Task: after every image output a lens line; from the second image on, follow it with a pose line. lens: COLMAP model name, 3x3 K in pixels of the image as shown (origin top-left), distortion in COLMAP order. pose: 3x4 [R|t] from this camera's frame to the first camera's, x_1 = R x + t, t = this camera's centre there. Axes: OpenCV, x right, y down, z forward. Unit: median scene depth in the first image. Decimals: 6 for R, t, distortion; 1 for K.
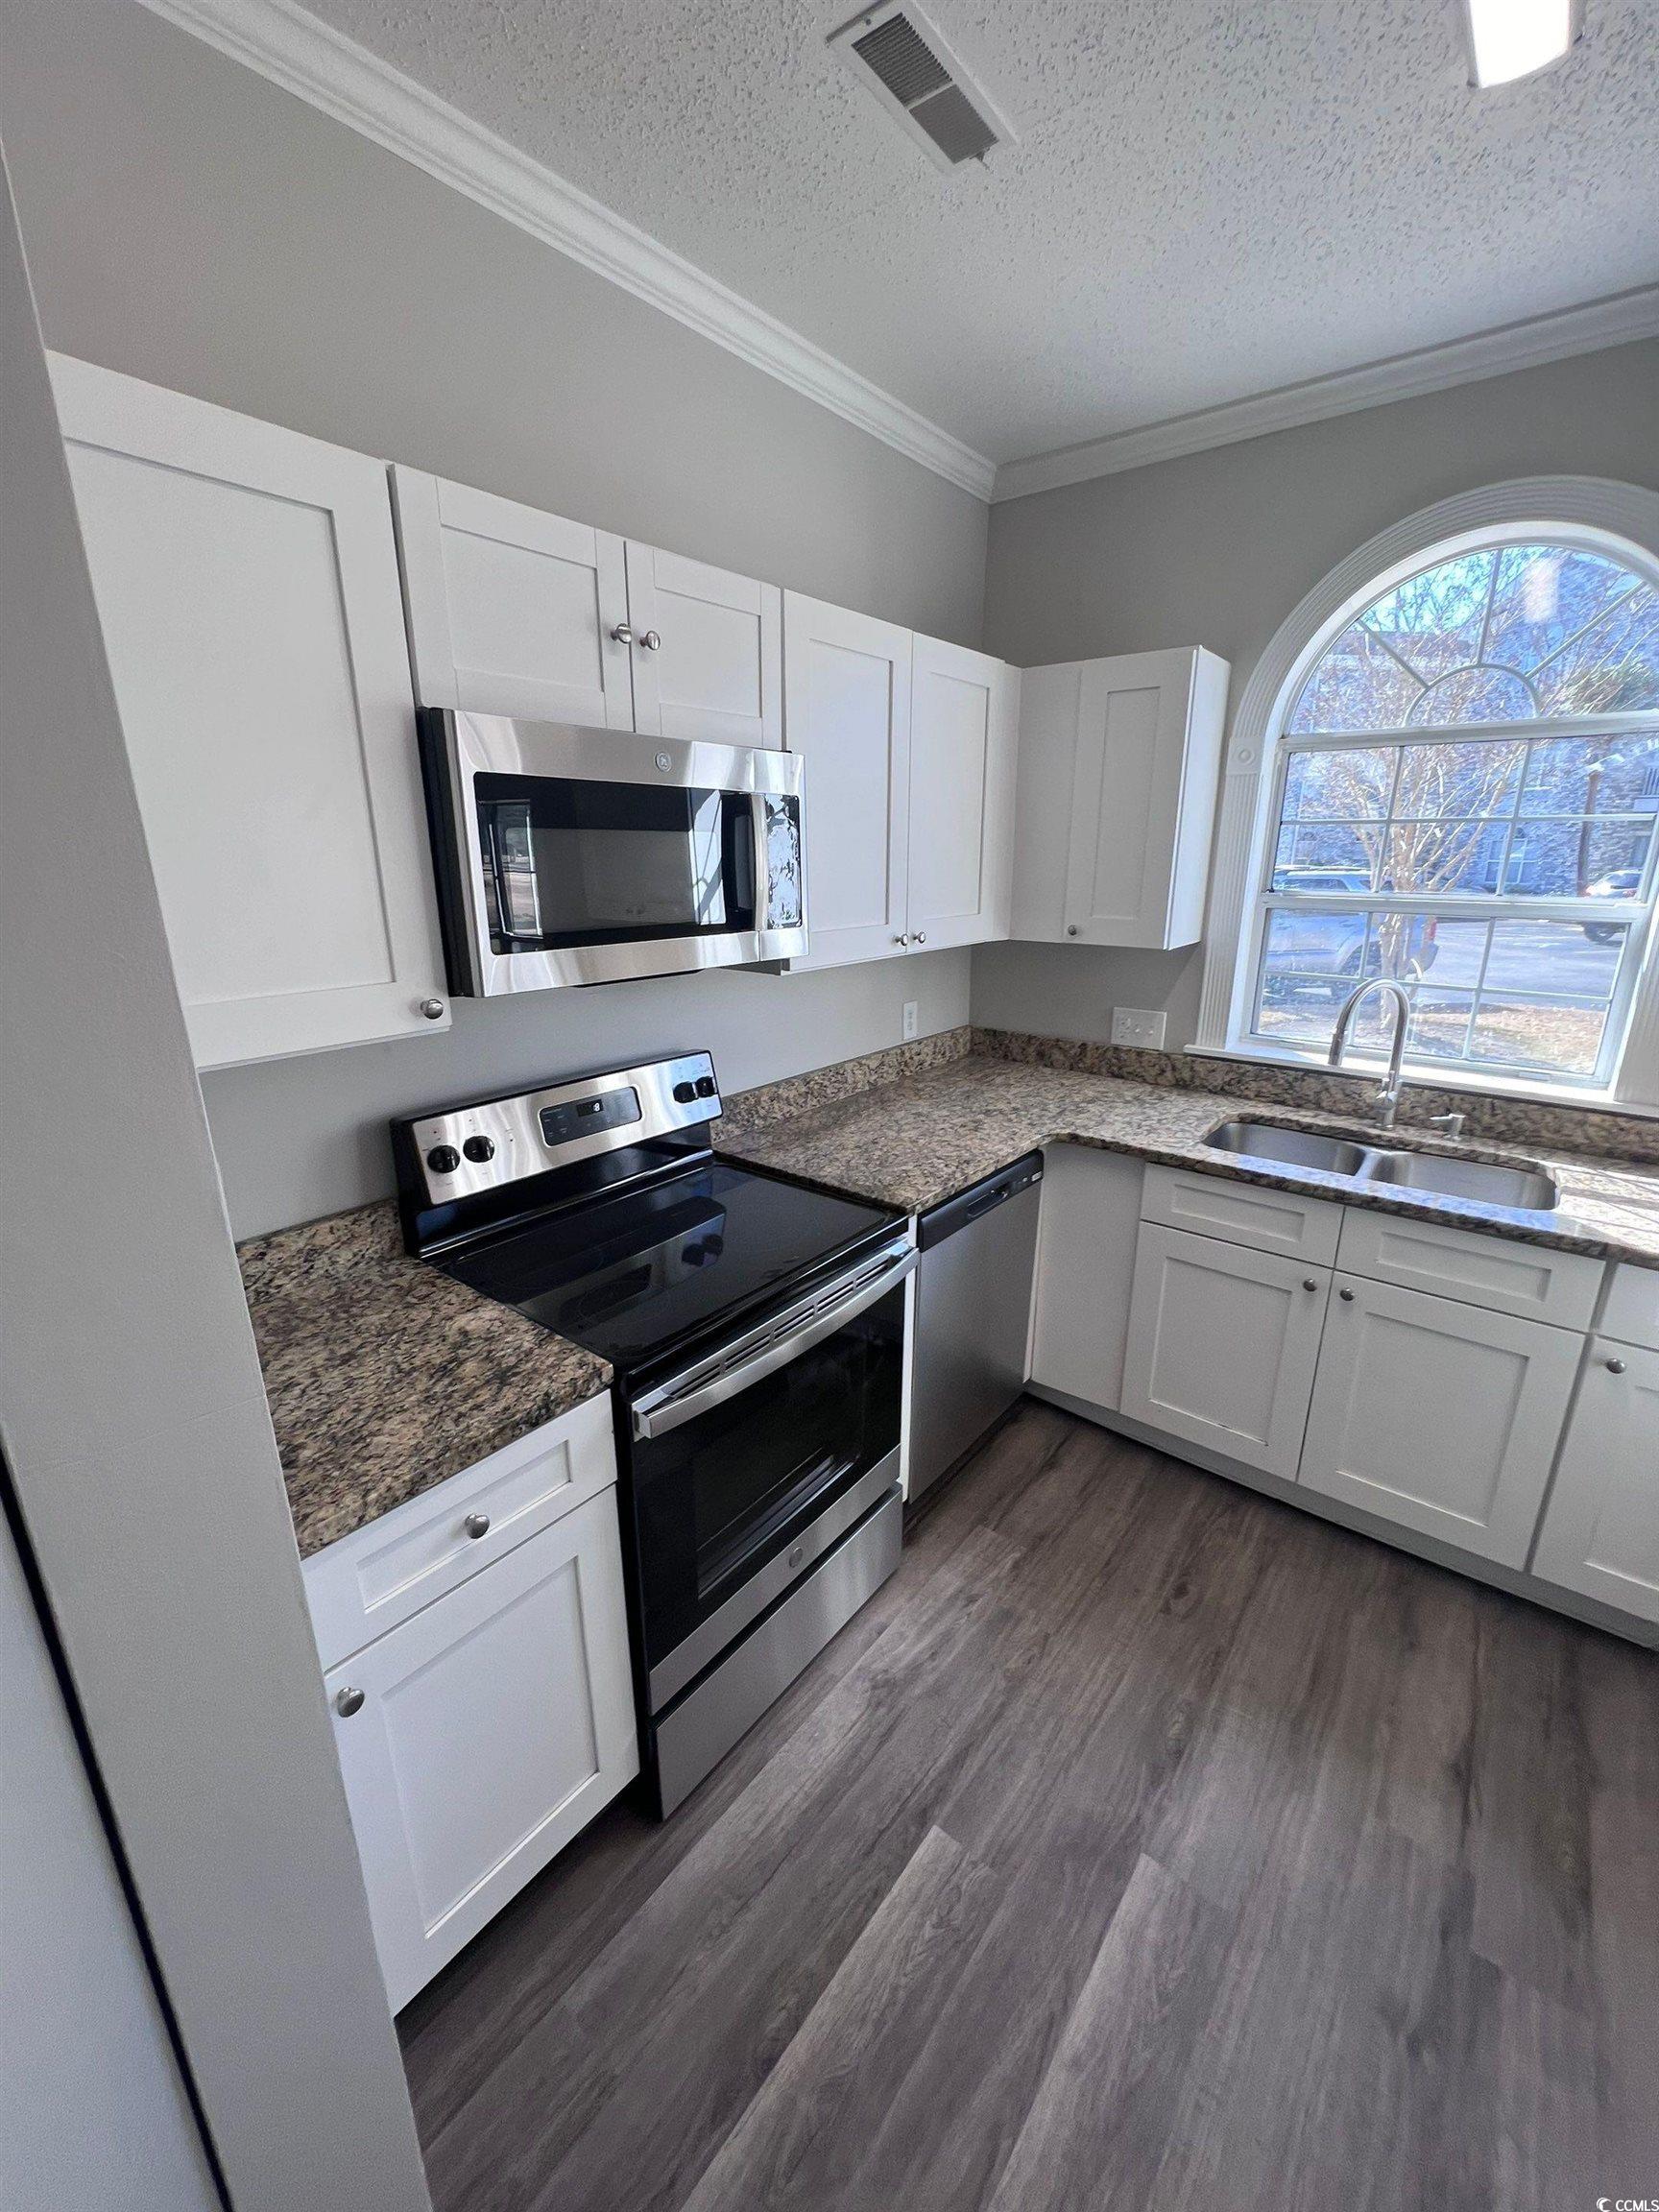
lens RADIAL K [[885.0, 0, 836.9], [0, 885.0, 1100.9], [0, 0, 1]] dist [0.001225, -0.000779]
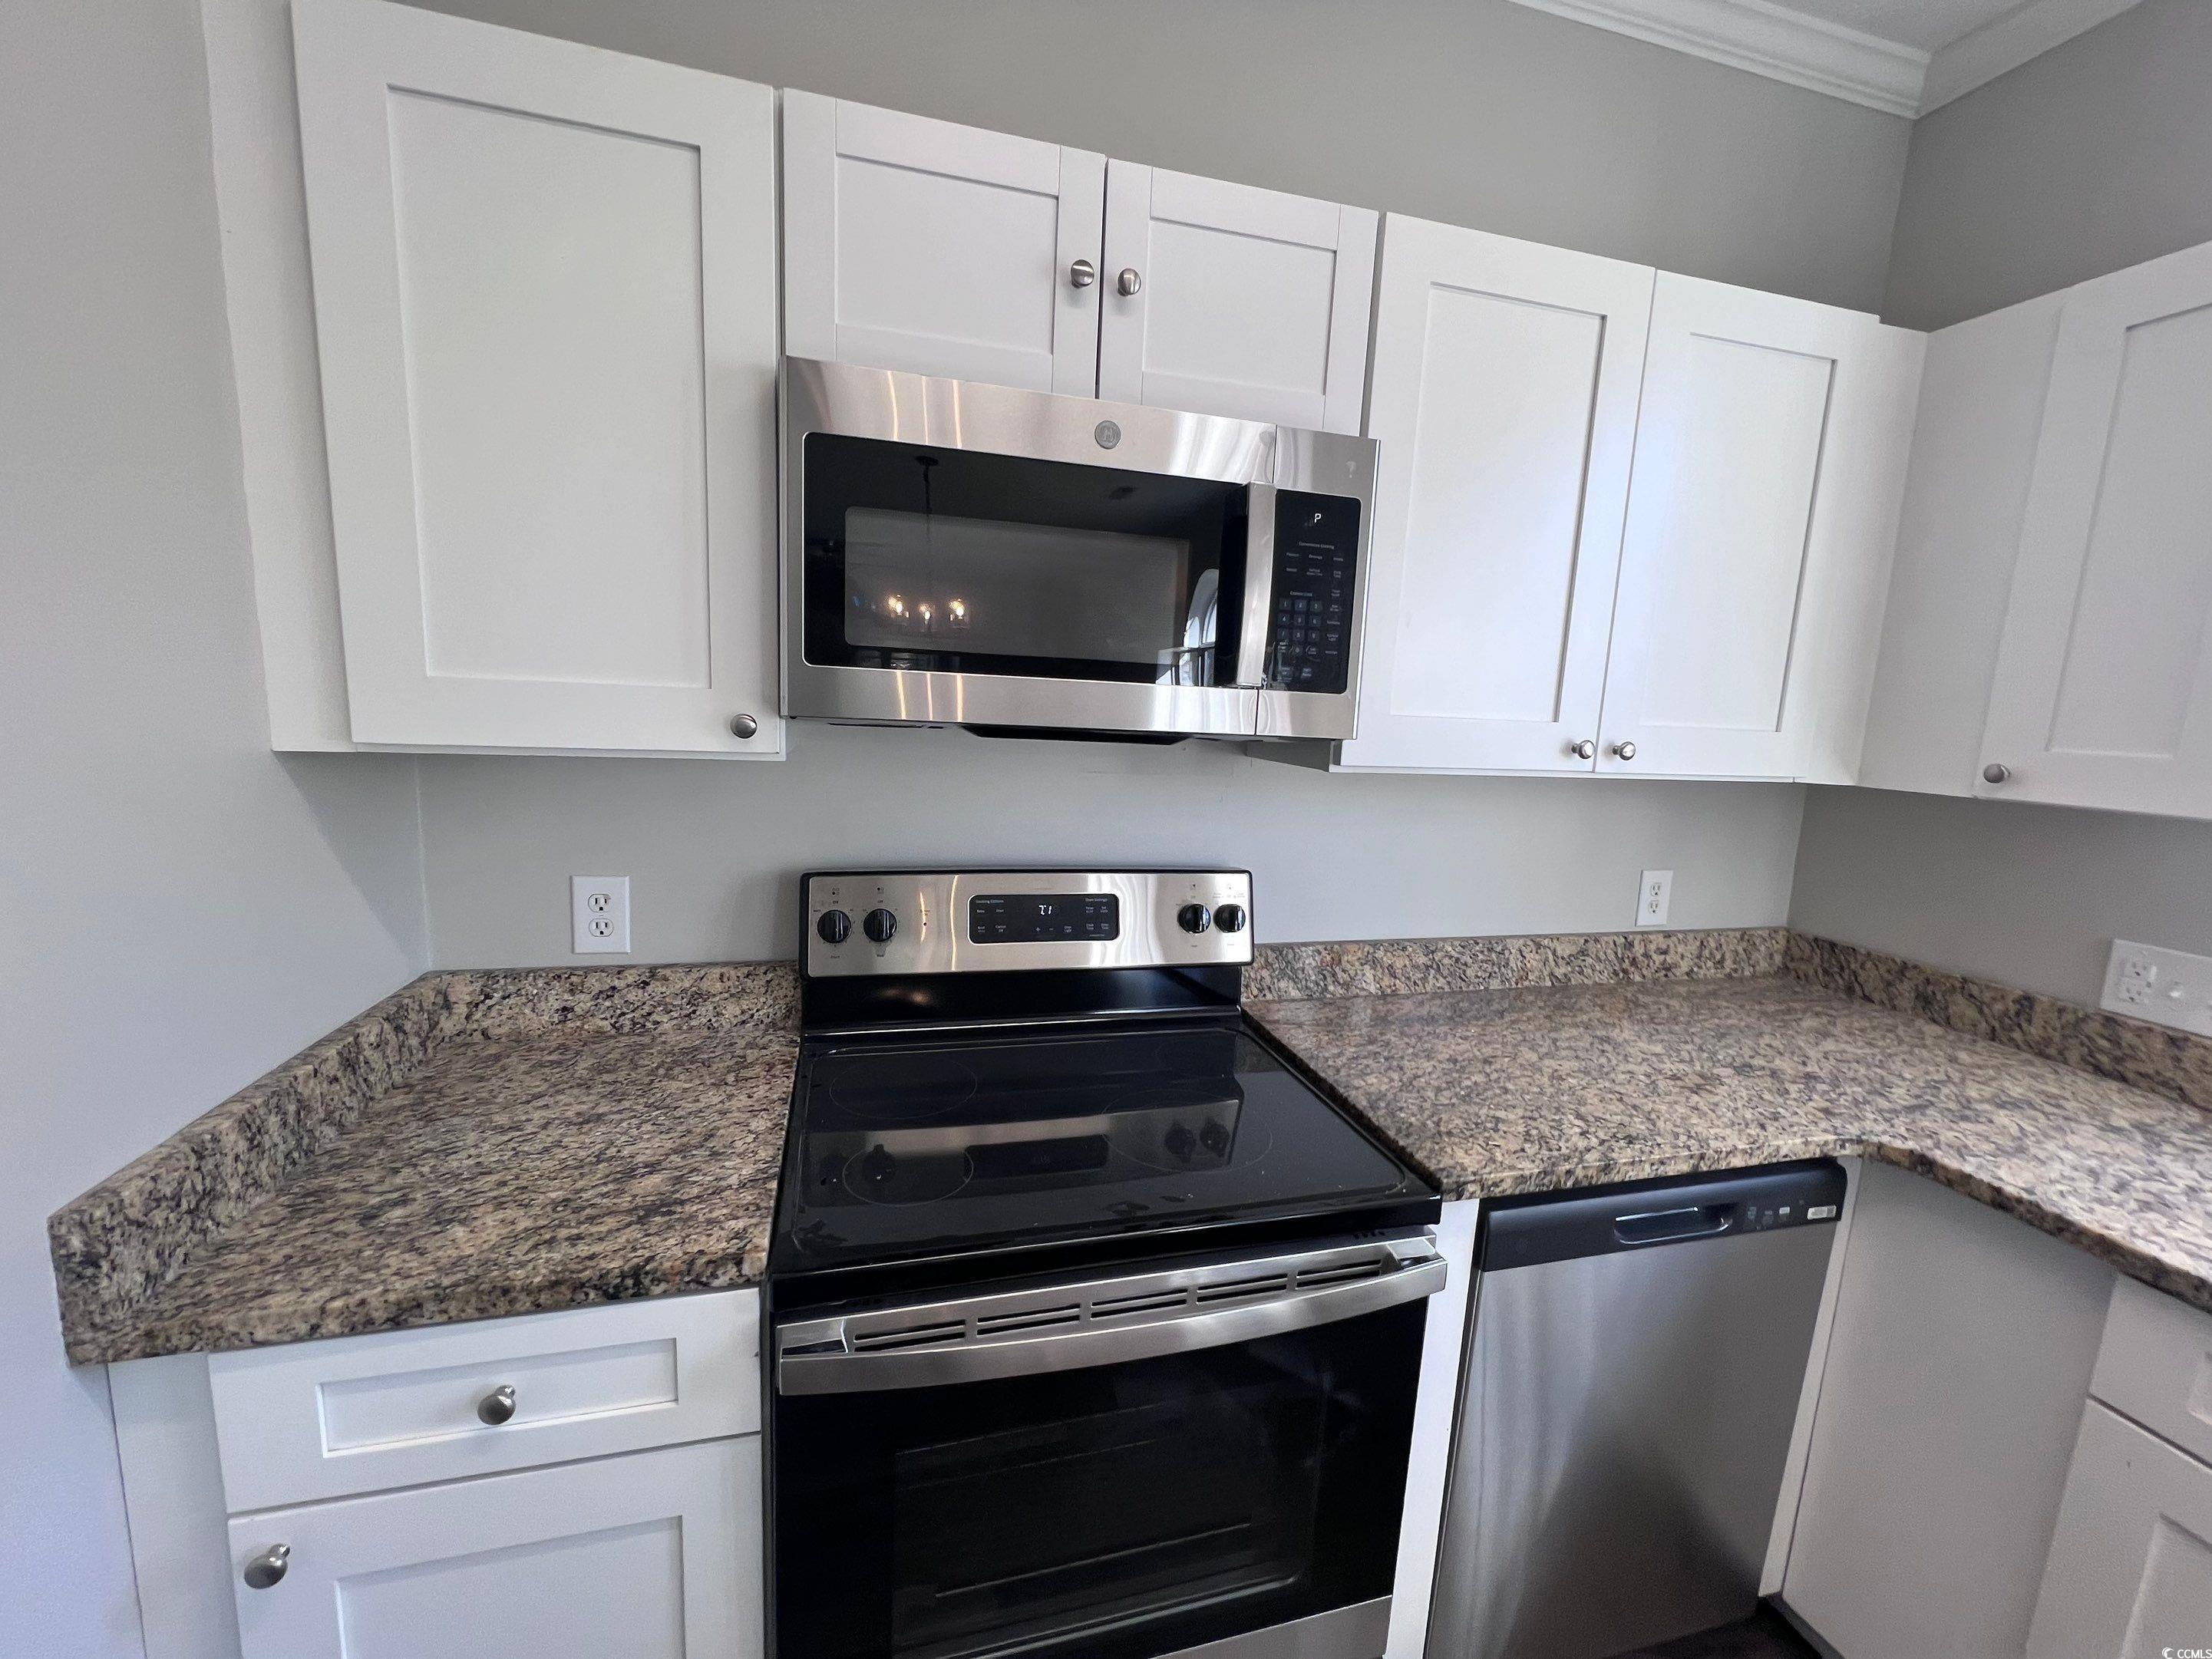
lens RADIAL K [[884.9, 0, 1107.1], [0, 884.9, 829.7], [0, 0, 1]] dist [0.001225, -0.000779]
pose [[0.802198, 0.123607, -0.584124, 0.194172], [-0.206383, 0.975435, -0.077021, -0.010238], [0.560254, 0.182339, 0.808002, 0.348615]]
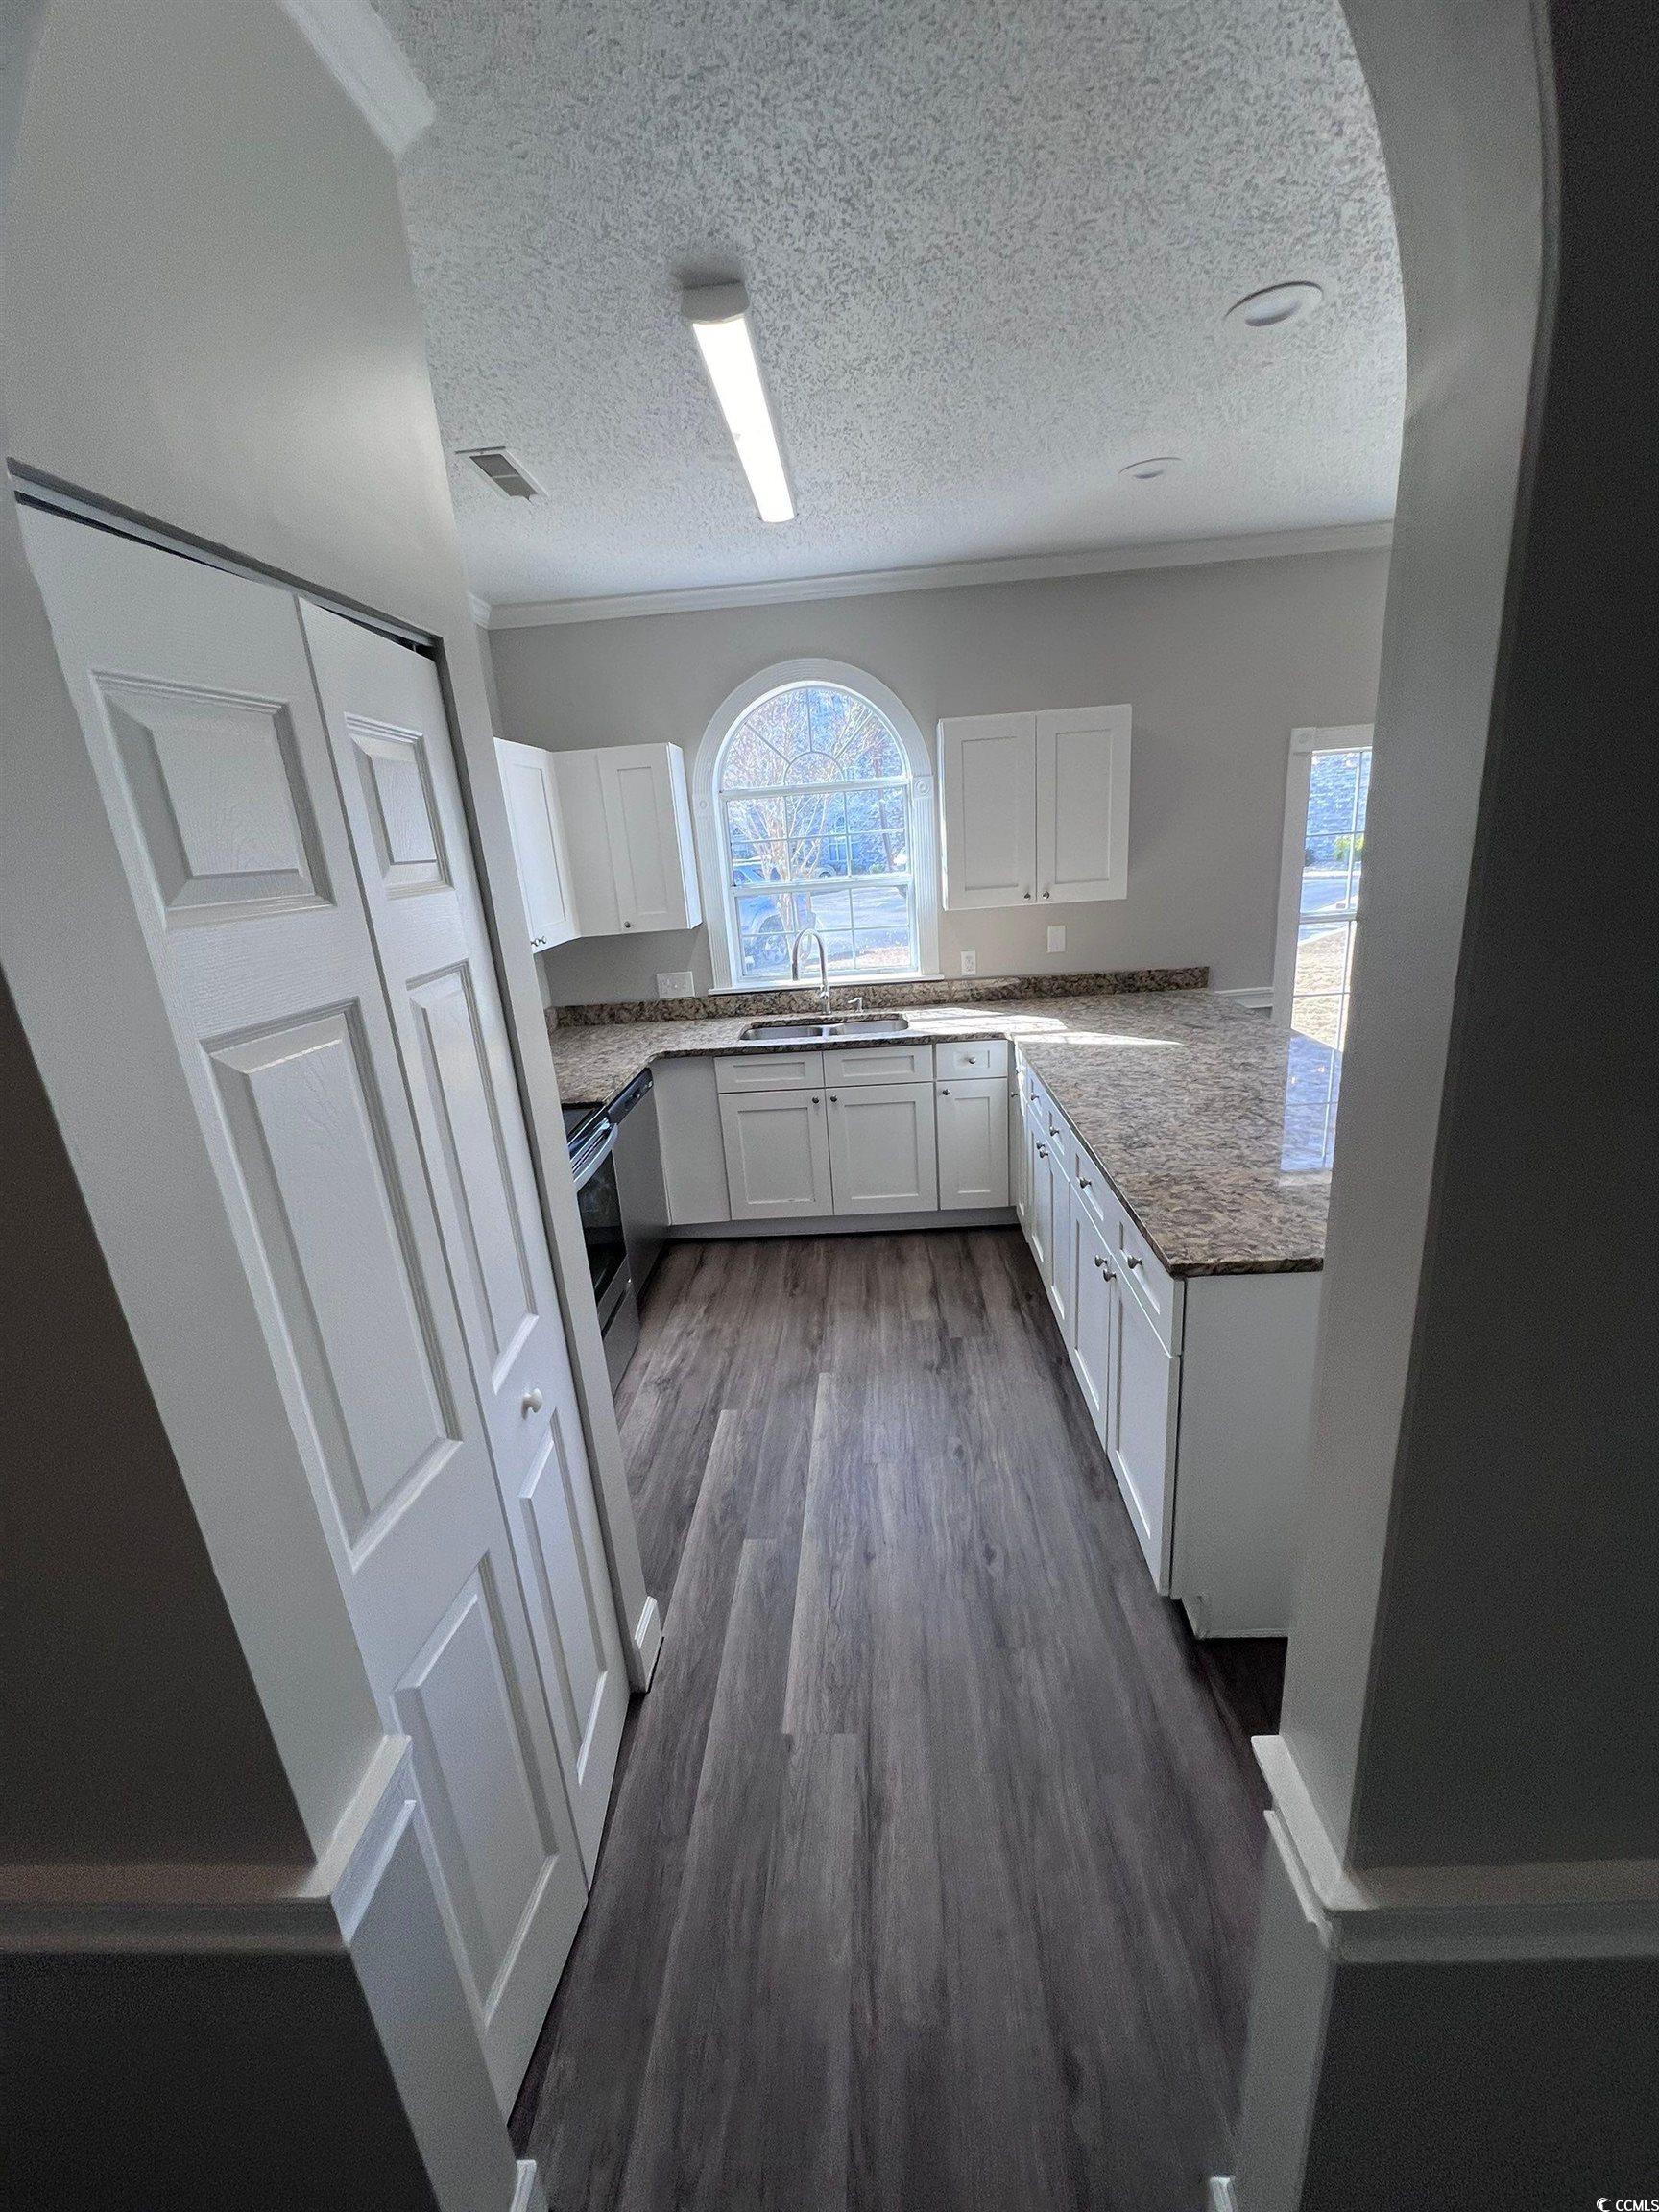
lens RADIAL K [[885.0, 0, 823.9], [0, 885.0, 1091.1], [0, 0, 1]] dist [0.001225, -0.000779]
pose [[0.813283, -0.219130, 0.539030, -0.422877], [0.230427, 0.971932, 0.047452, 0.110954], [-0.534298, 0.085615, 0.840949, -0.528866]]
